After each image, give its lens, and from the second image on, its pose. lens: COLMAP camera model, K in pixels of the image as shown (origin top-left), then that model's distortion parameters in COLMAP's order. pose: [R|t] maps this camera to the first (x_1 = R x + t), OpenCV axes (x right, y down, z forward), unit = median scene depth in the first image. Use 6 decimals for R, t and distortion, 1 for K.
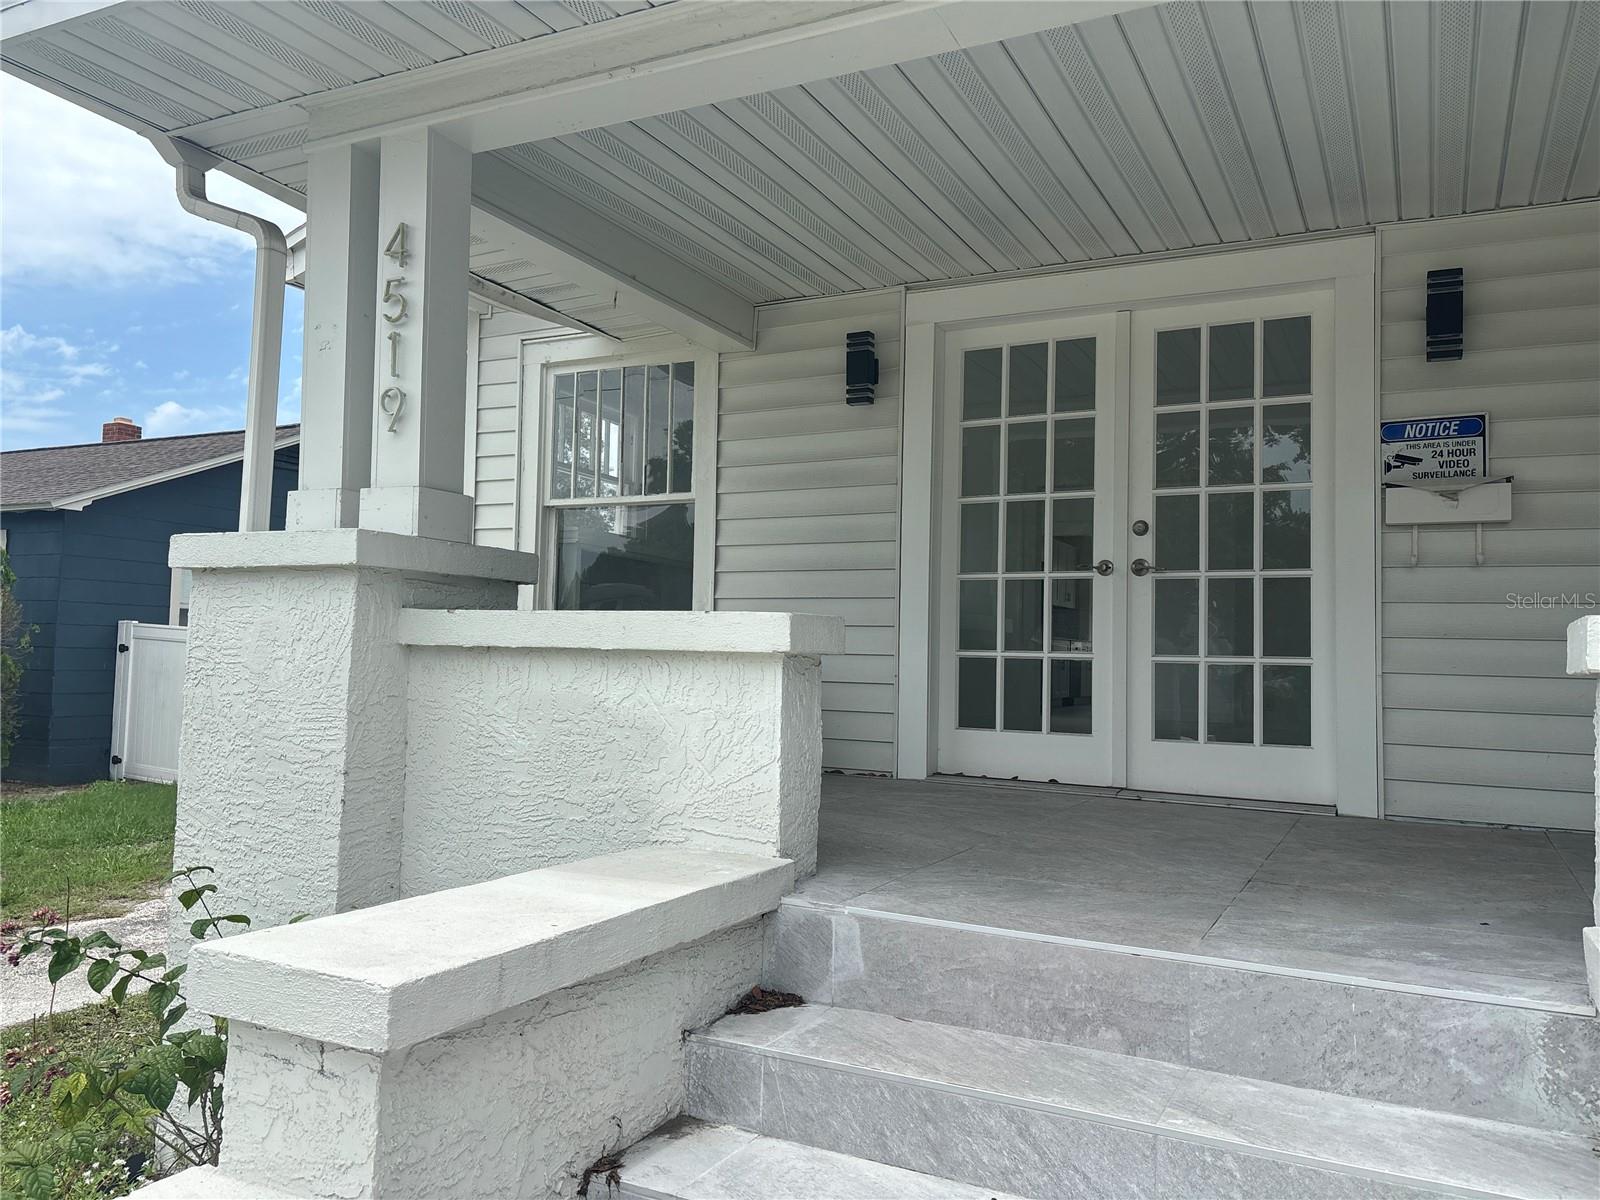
lens RADIAL K [[1204.7, 0, 805.0], [0, 1204.7, 596.8], [0, 0, 1]] dist [0.040336, -0.029334]
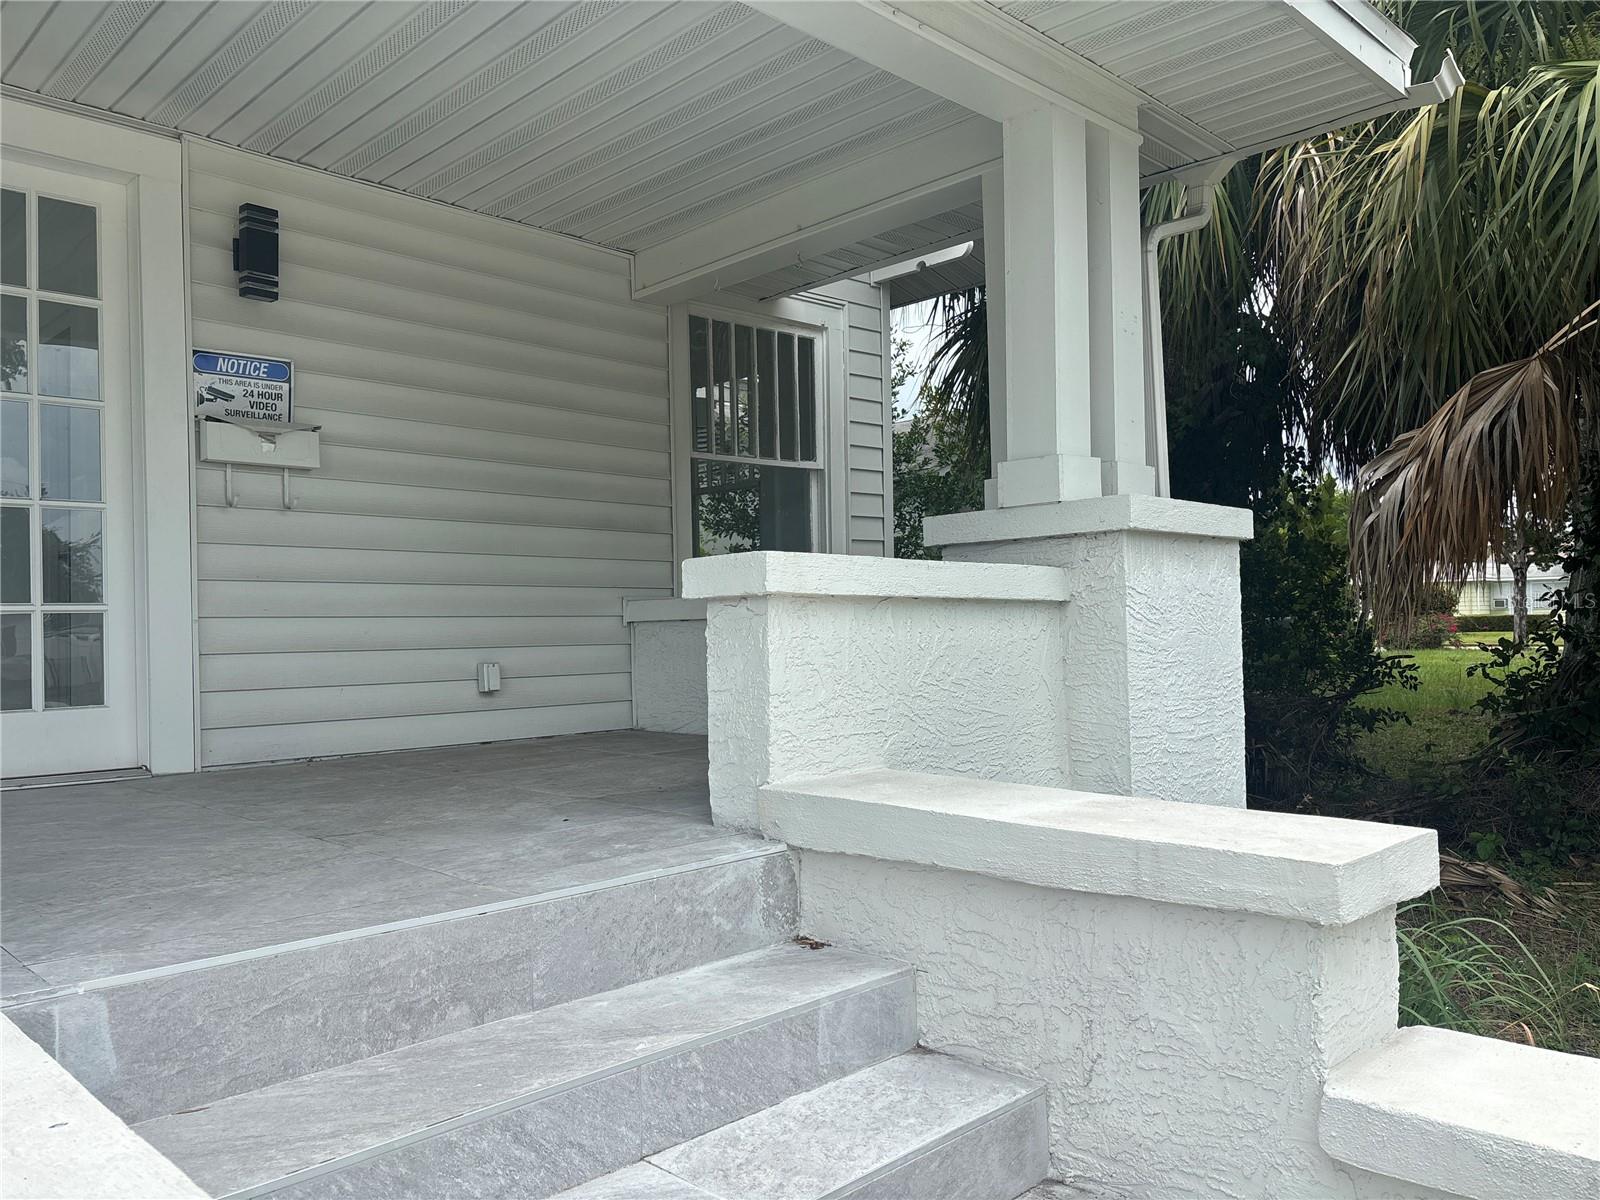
lens RADIAL K [[1204.7, 0, 786.7], [0, 1204.7, 602.8], [0, 0, 1]] dist [0.040336, -0.029334]
pose [[0.312048, -0.012630, 0.949983, -0.286116], [-0.023831, 0.999493, 0.021116, 0.021372], [-0.949768, -0.029228, 0.311588, 0.282938]]
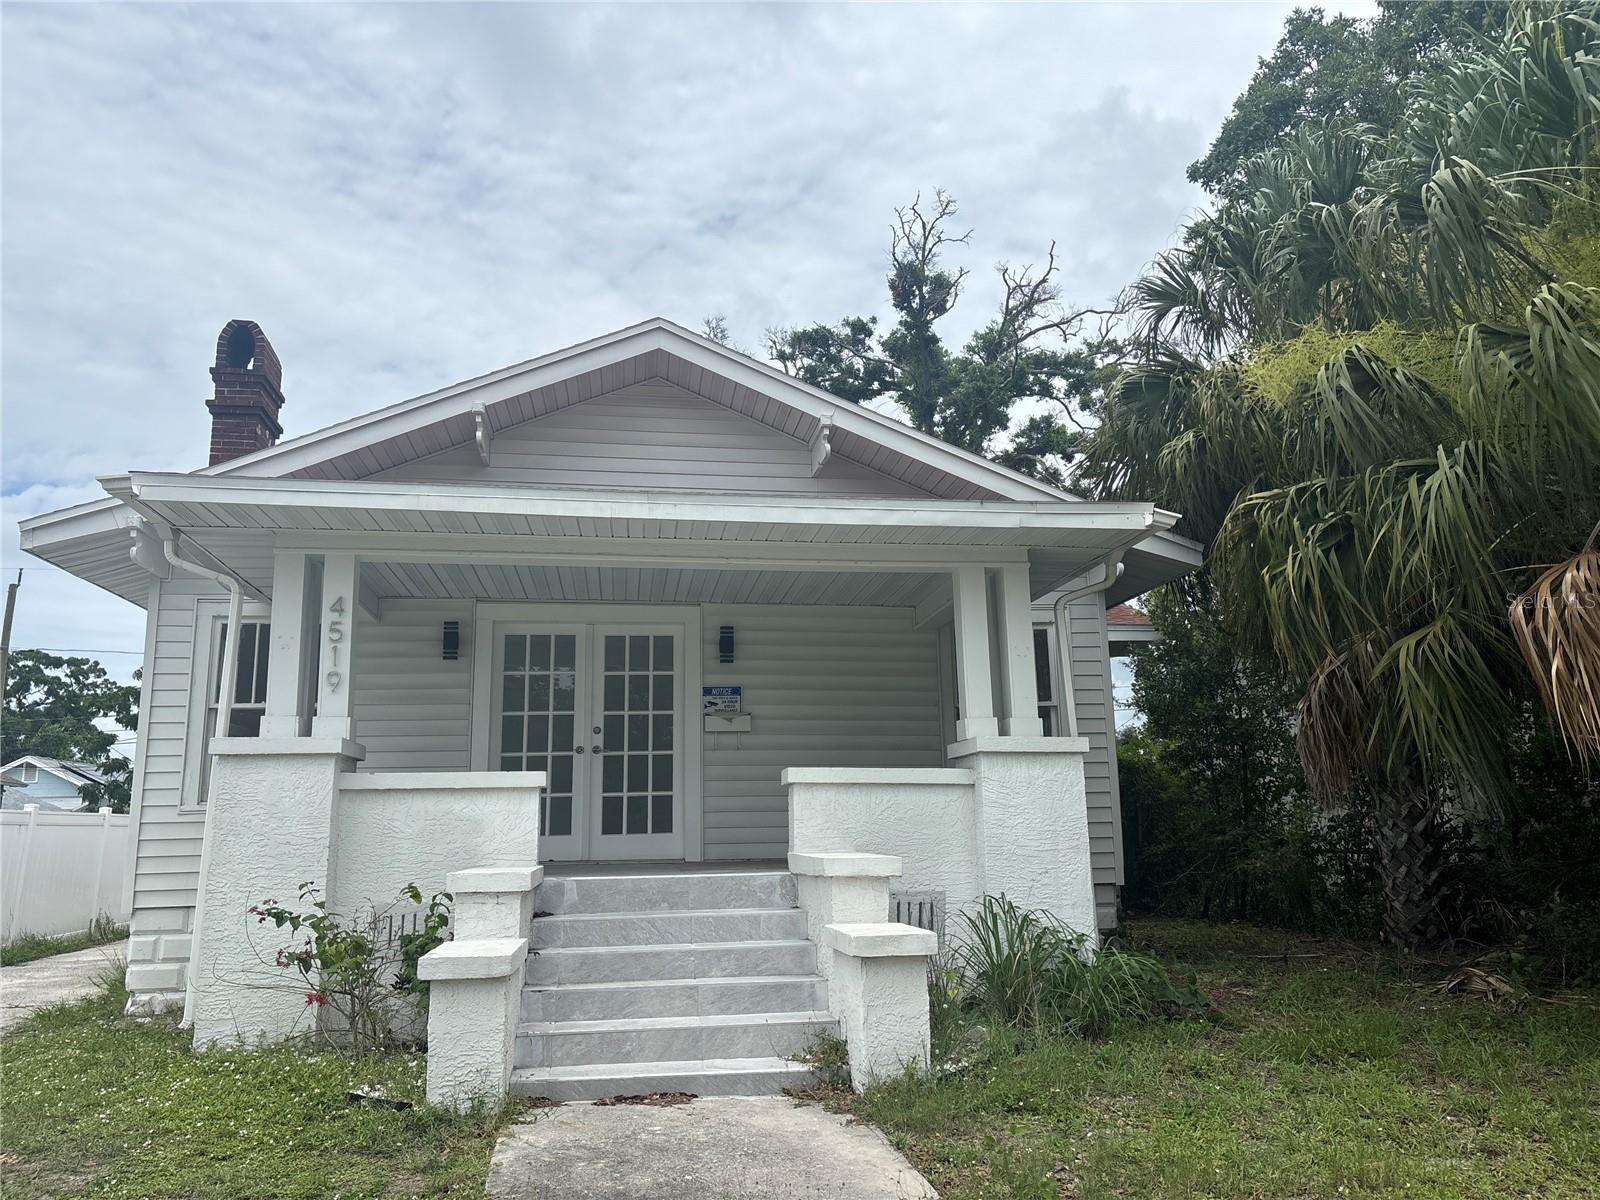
lens RADIAL K [[1204.7, 0, 802.7], [0, 1204.7, 558.2], [0, 0, 1]] dist [0.040336, -0.029334]
pose [[0.811315, 0.090876, 0.577503, -0.763686], [0.006796, 0.986311, -0.164754, -0.005311], [-0.584570, 0.137592, 0.799592, -1.044419]]
